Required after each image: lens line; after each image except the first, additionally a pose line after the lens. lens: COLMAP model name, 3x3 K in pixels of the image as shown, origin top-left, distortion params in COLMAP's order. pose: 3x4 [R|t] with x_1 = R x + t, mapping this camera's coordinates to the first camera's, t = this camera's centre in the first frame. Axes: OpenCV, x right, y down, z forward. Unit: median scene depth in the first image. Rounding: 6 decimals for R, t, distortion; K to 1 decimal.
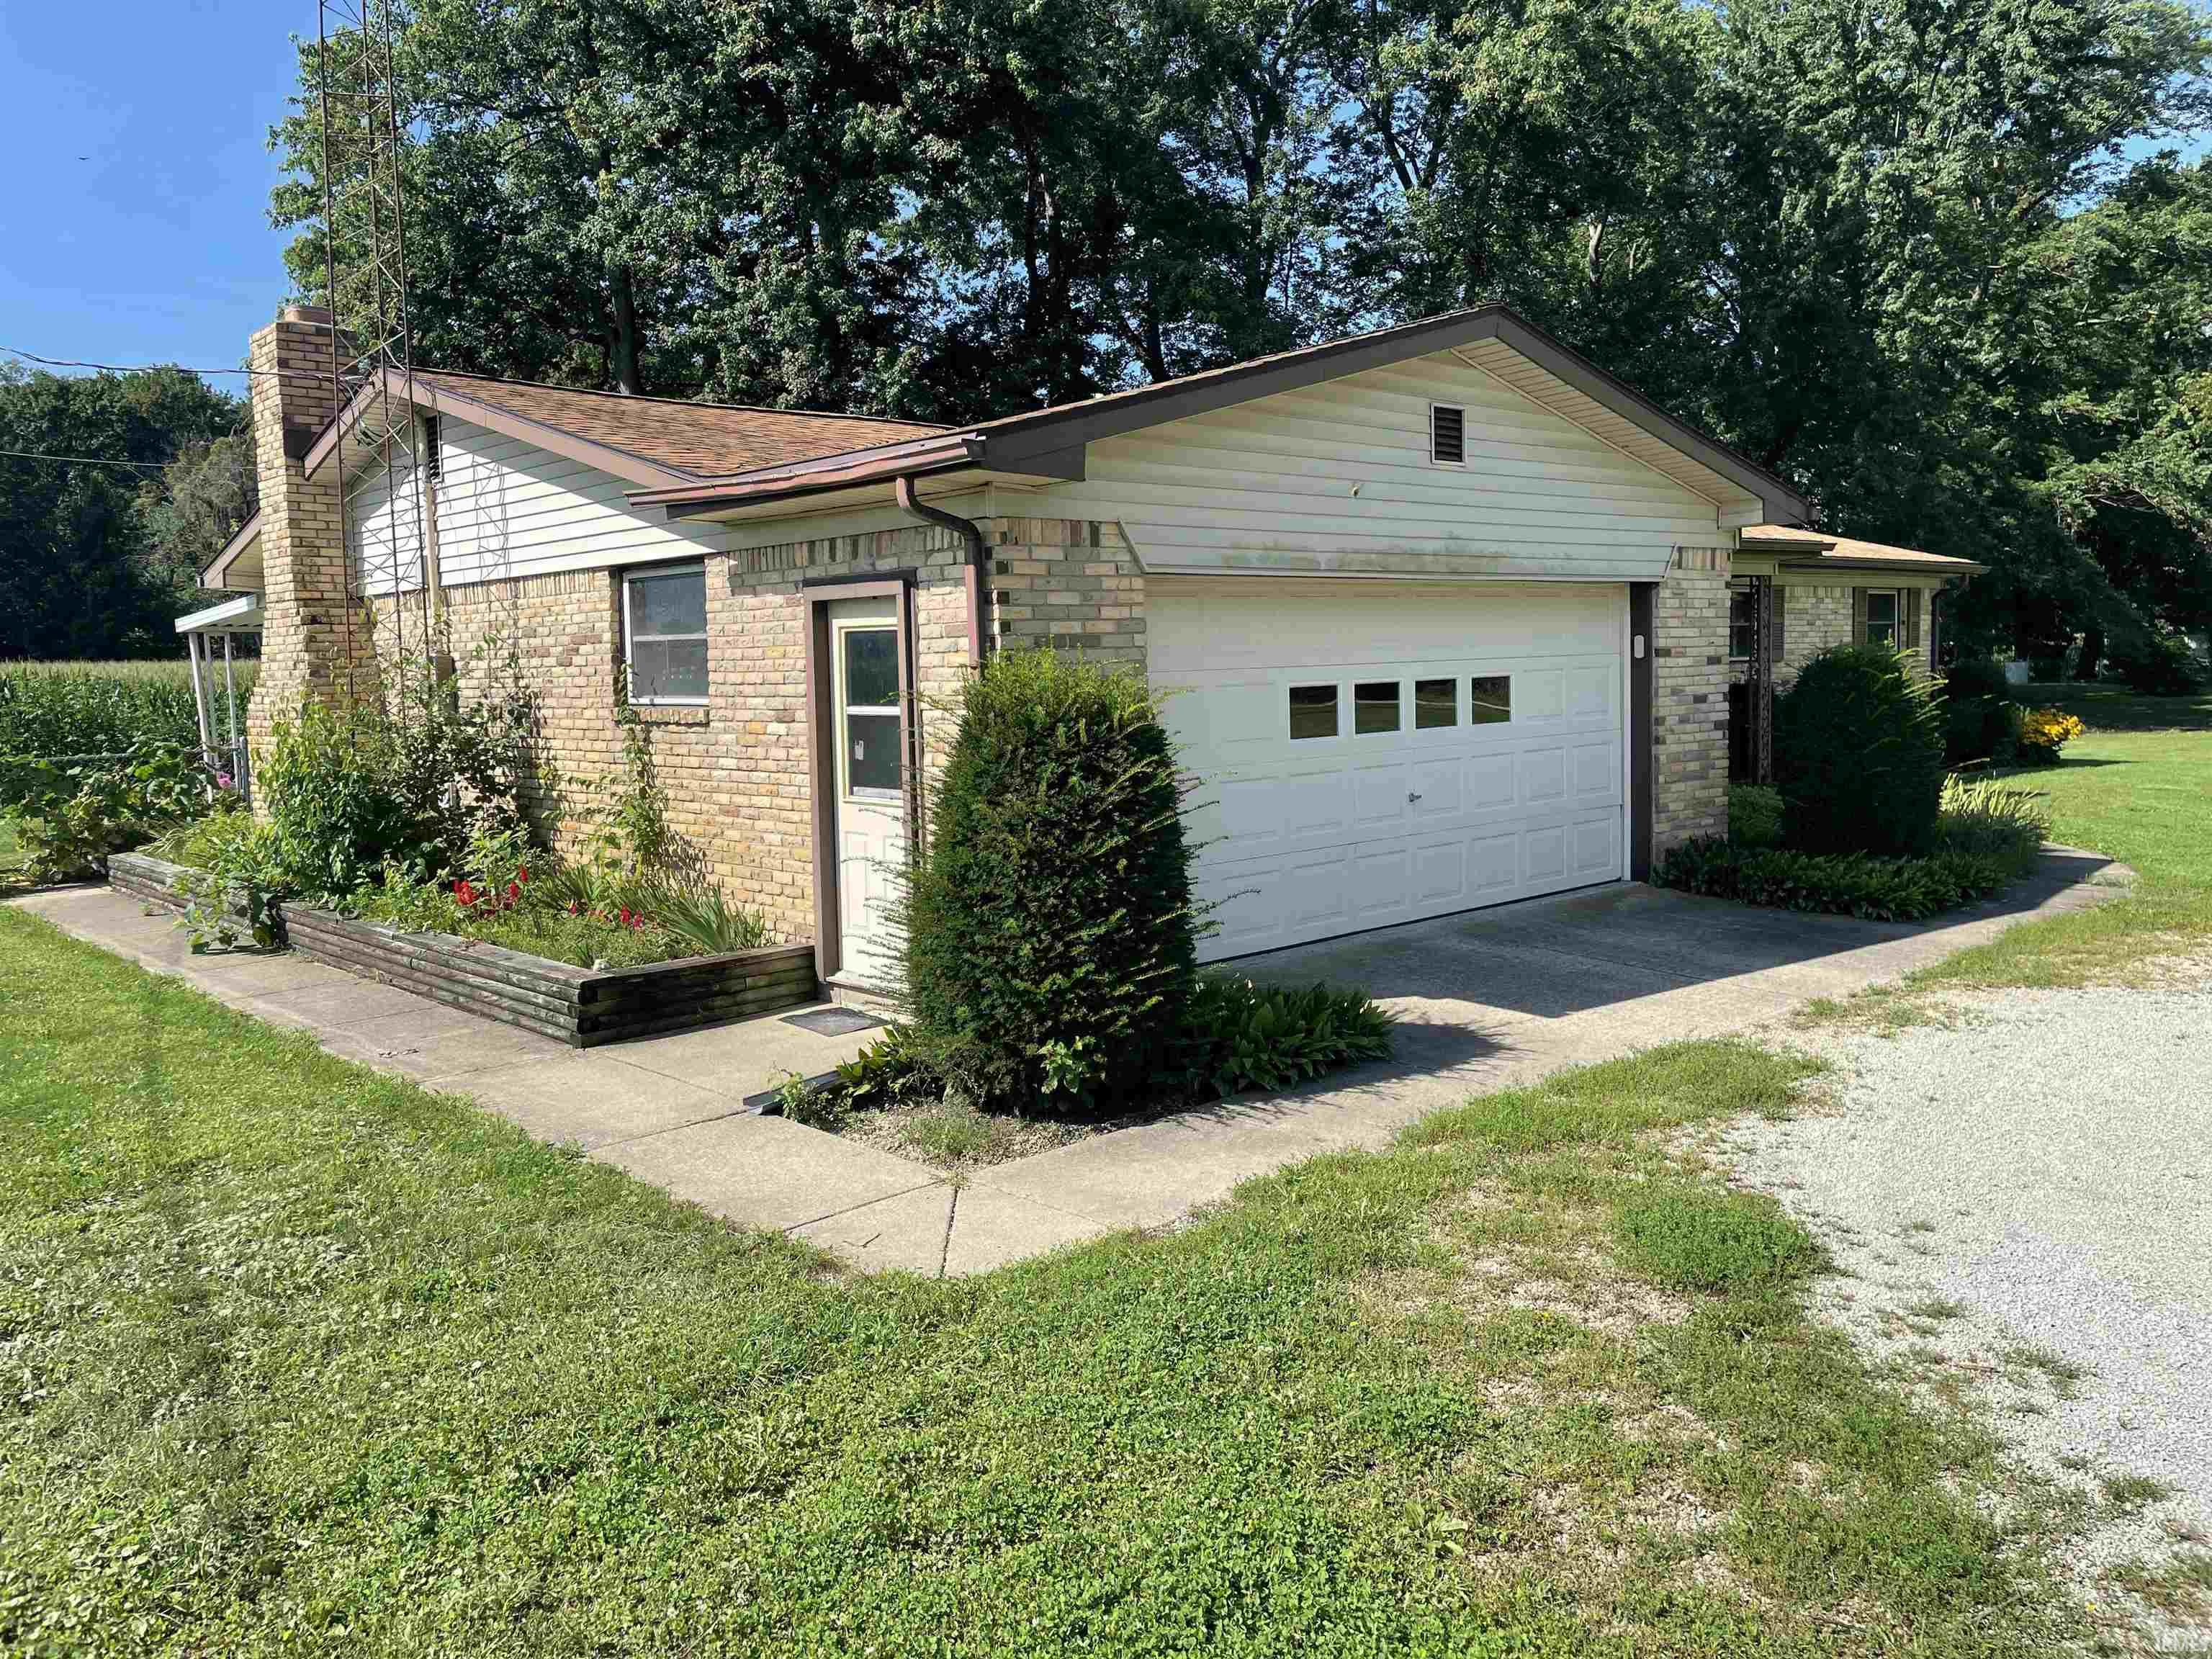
lens RADIAL K [[1671.3, 0, 1102.4], [0, 1671.3, 821.8], [0, 0, 1]] dist [0.089954, -0.115642]
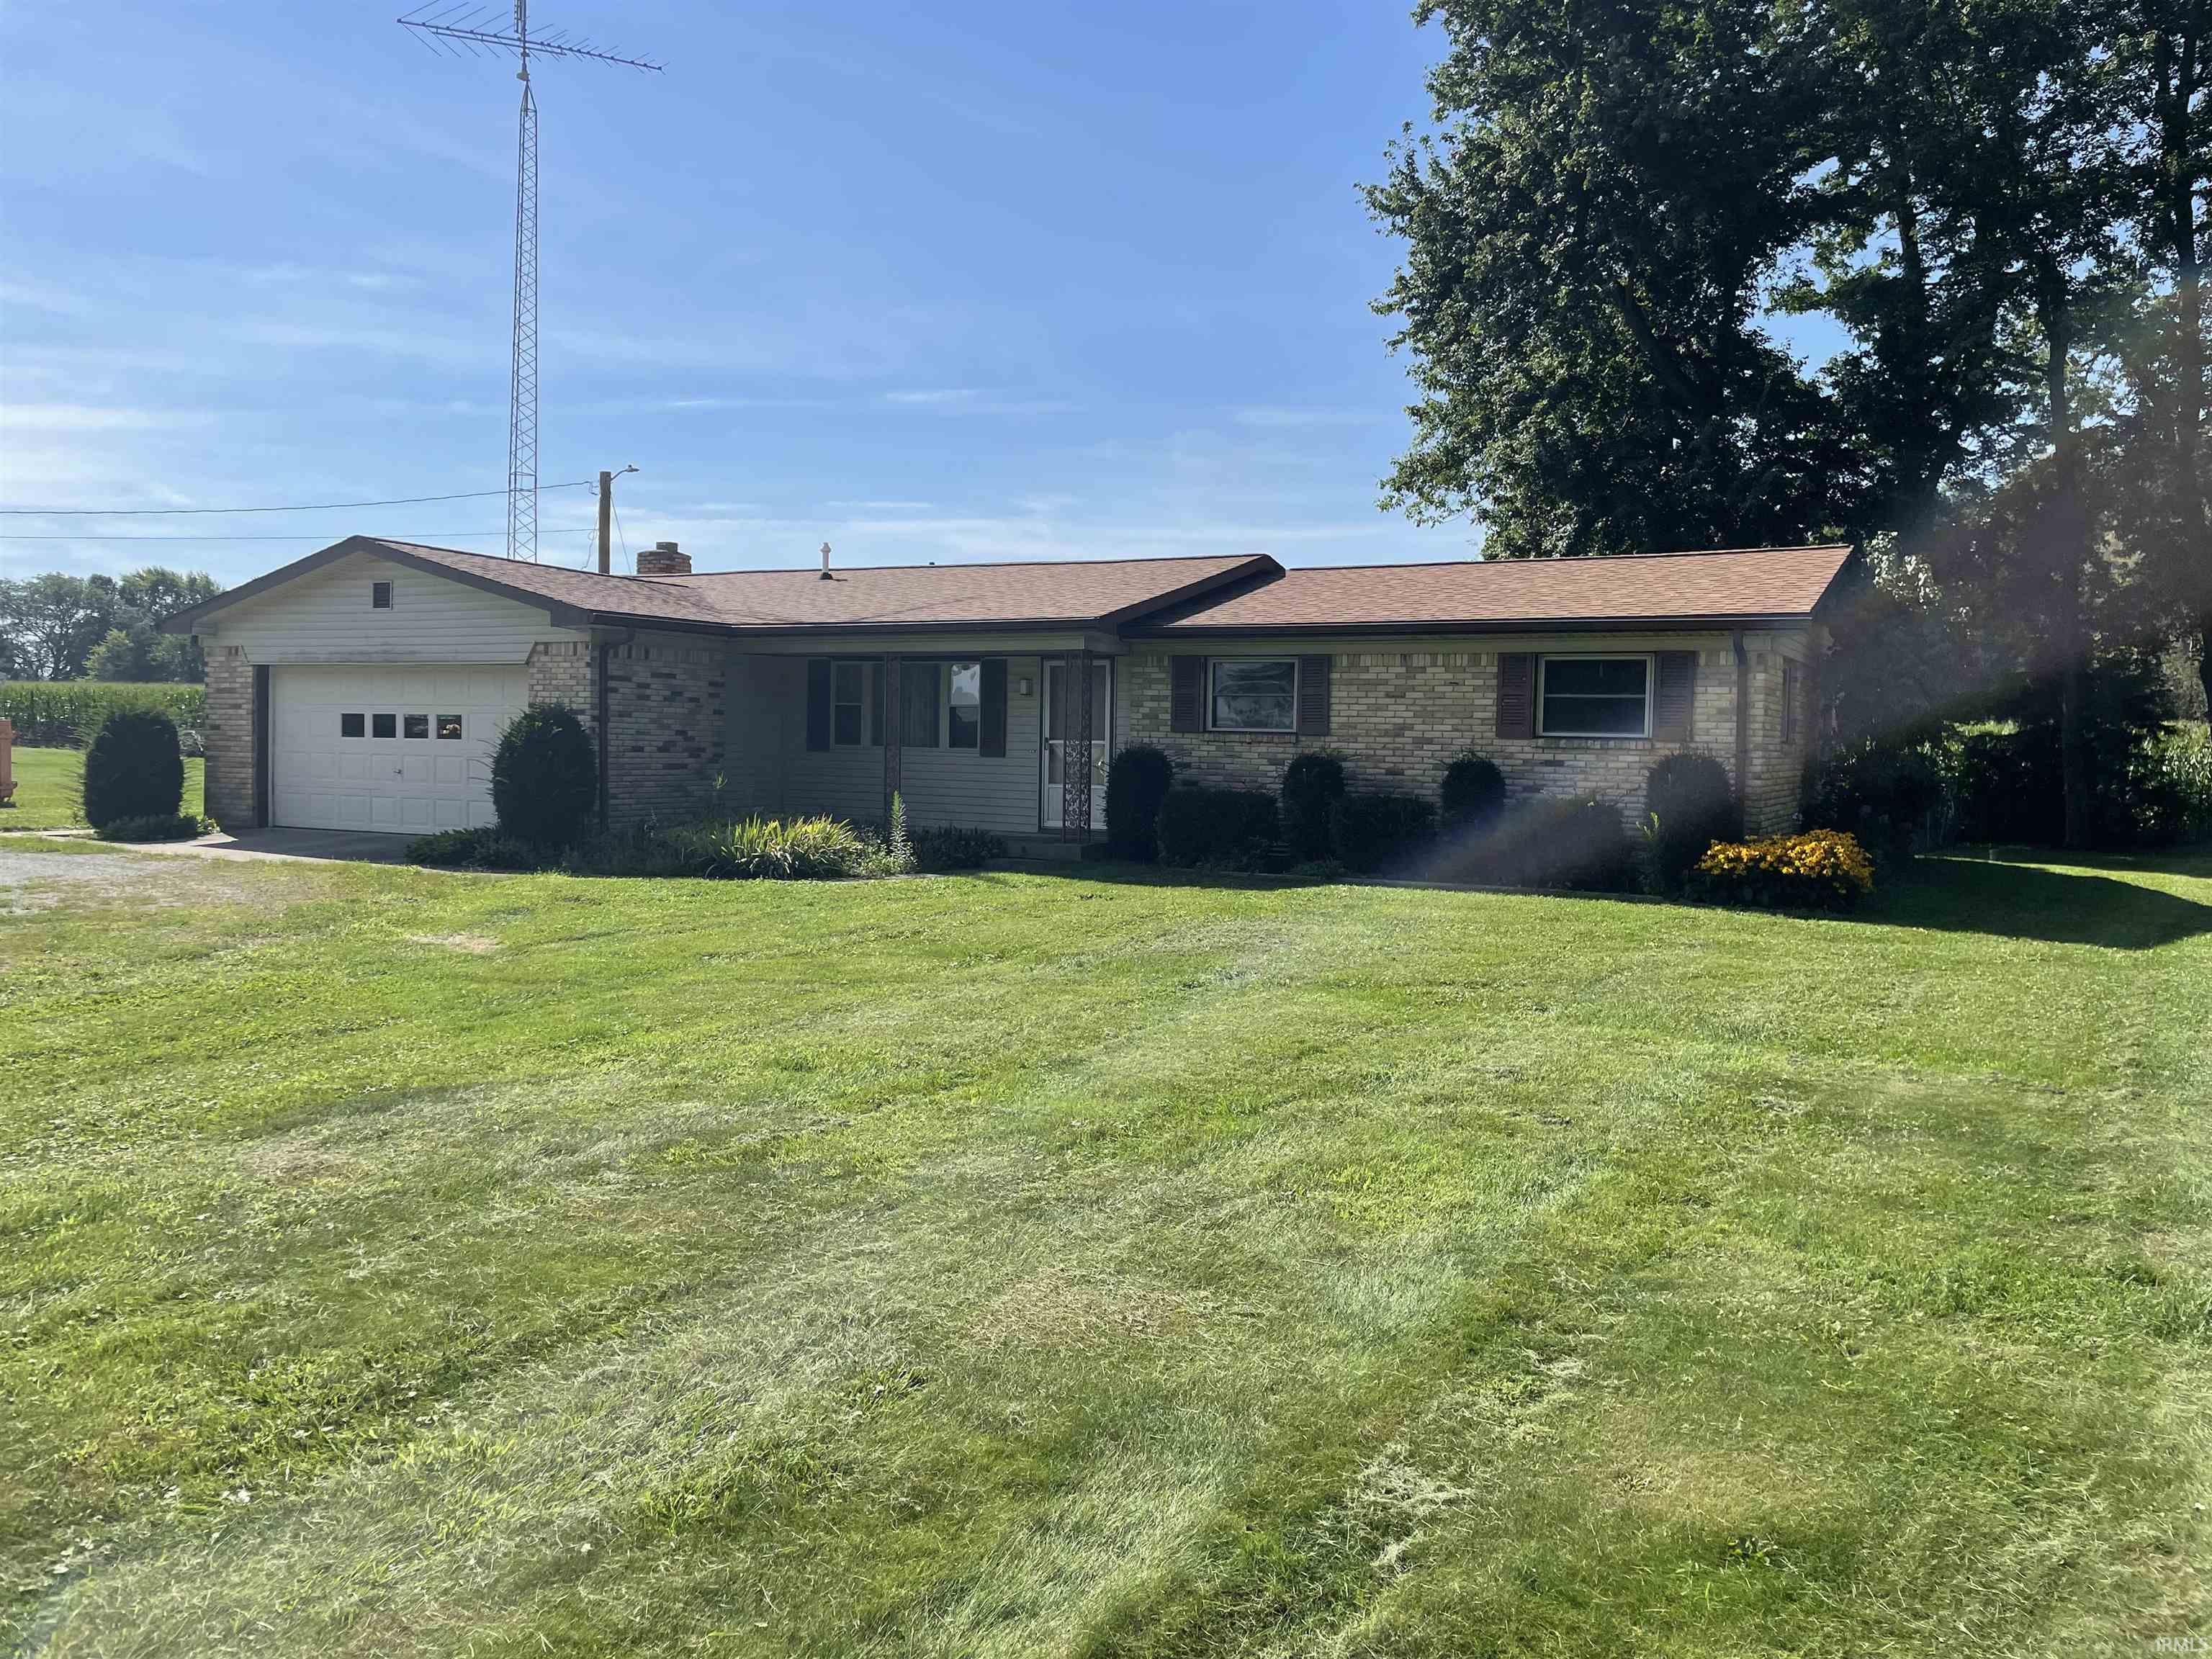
lens RADIAL K [[1671.3, 0, 1109.7], [0, 1671.3, 826.2], [0, 0, 1]] dist [0.089954, -0.115642]
pose [[0.324417, 0.083066, -0.942260, 2.333331], [-0.115456, 0.992166, 0.047714, -0.142576], [0.938842, 0.093310, 0.331466, 1.108347]]
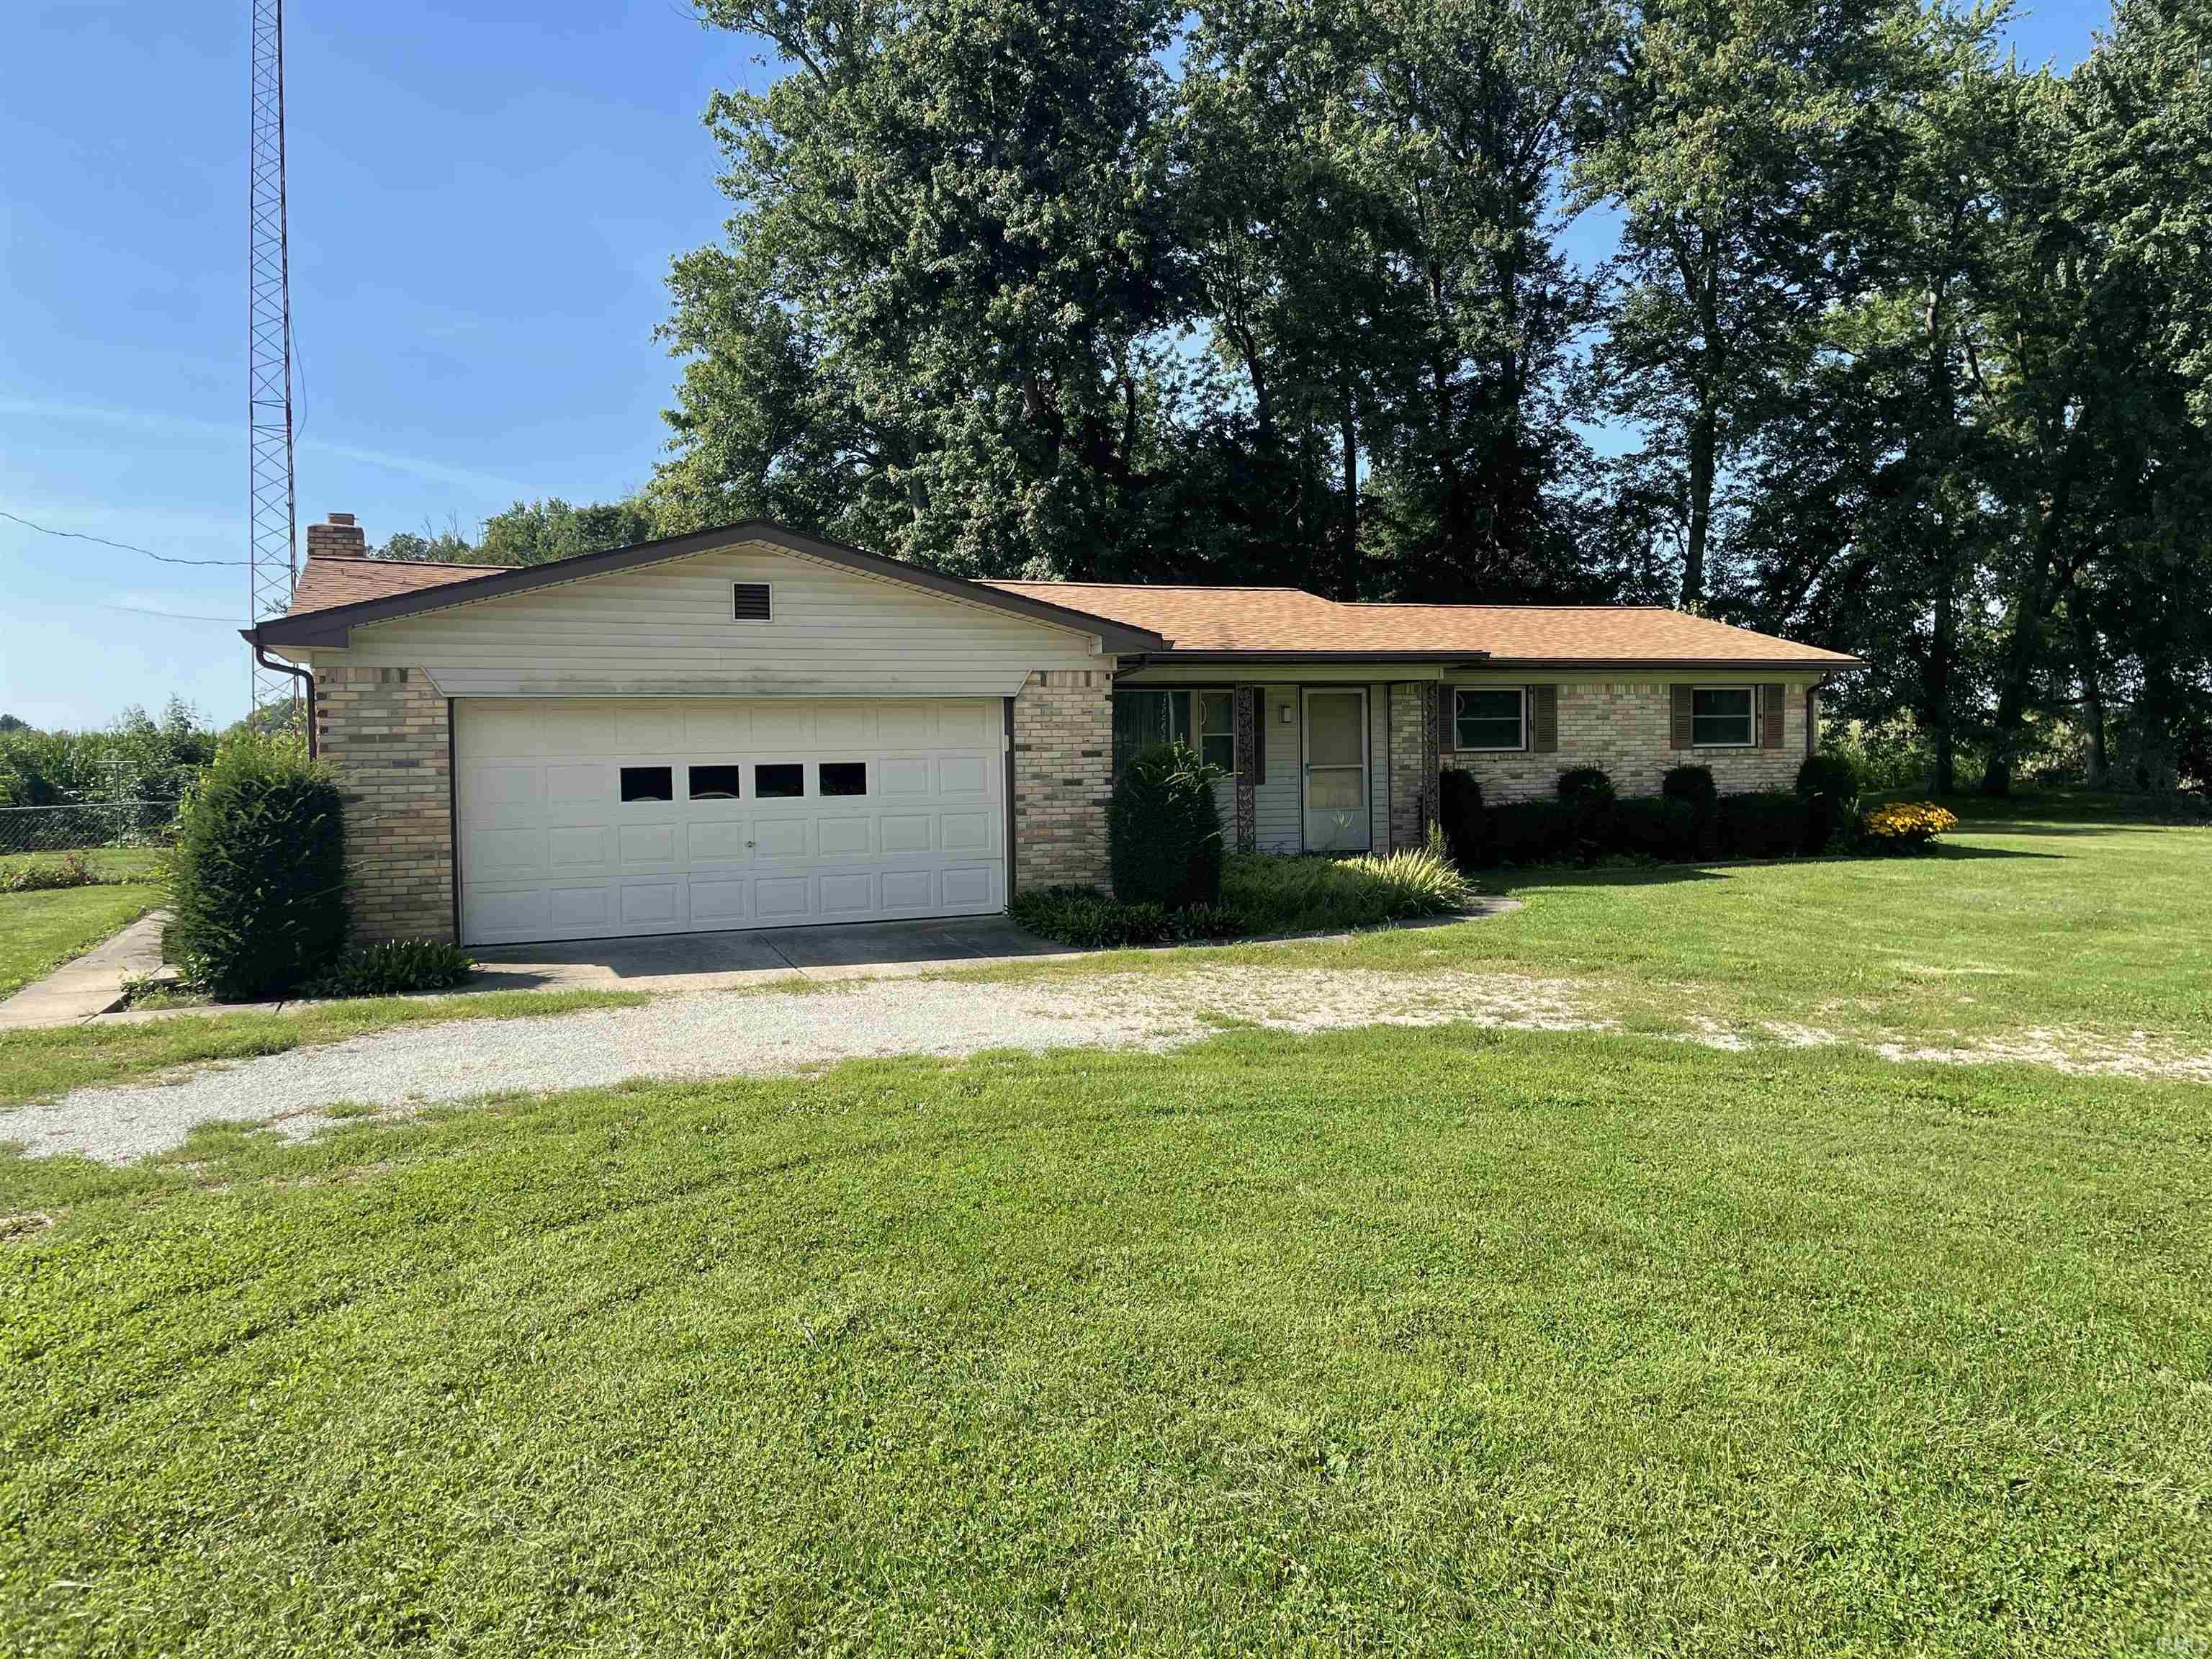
lens RADIAL K [[1671.3, 0, 1121.7], [0, 1671.3, 832.3], [0, 0, 1]] dist [0.089954, -0.115642]
pose [[0.939250, 0.030025, -0.341918, 0.970737], [-0.041927, 0.998743, -0.027472, 0.001715], [0.340663, 0.040138, 0.939328, -0.264995]]
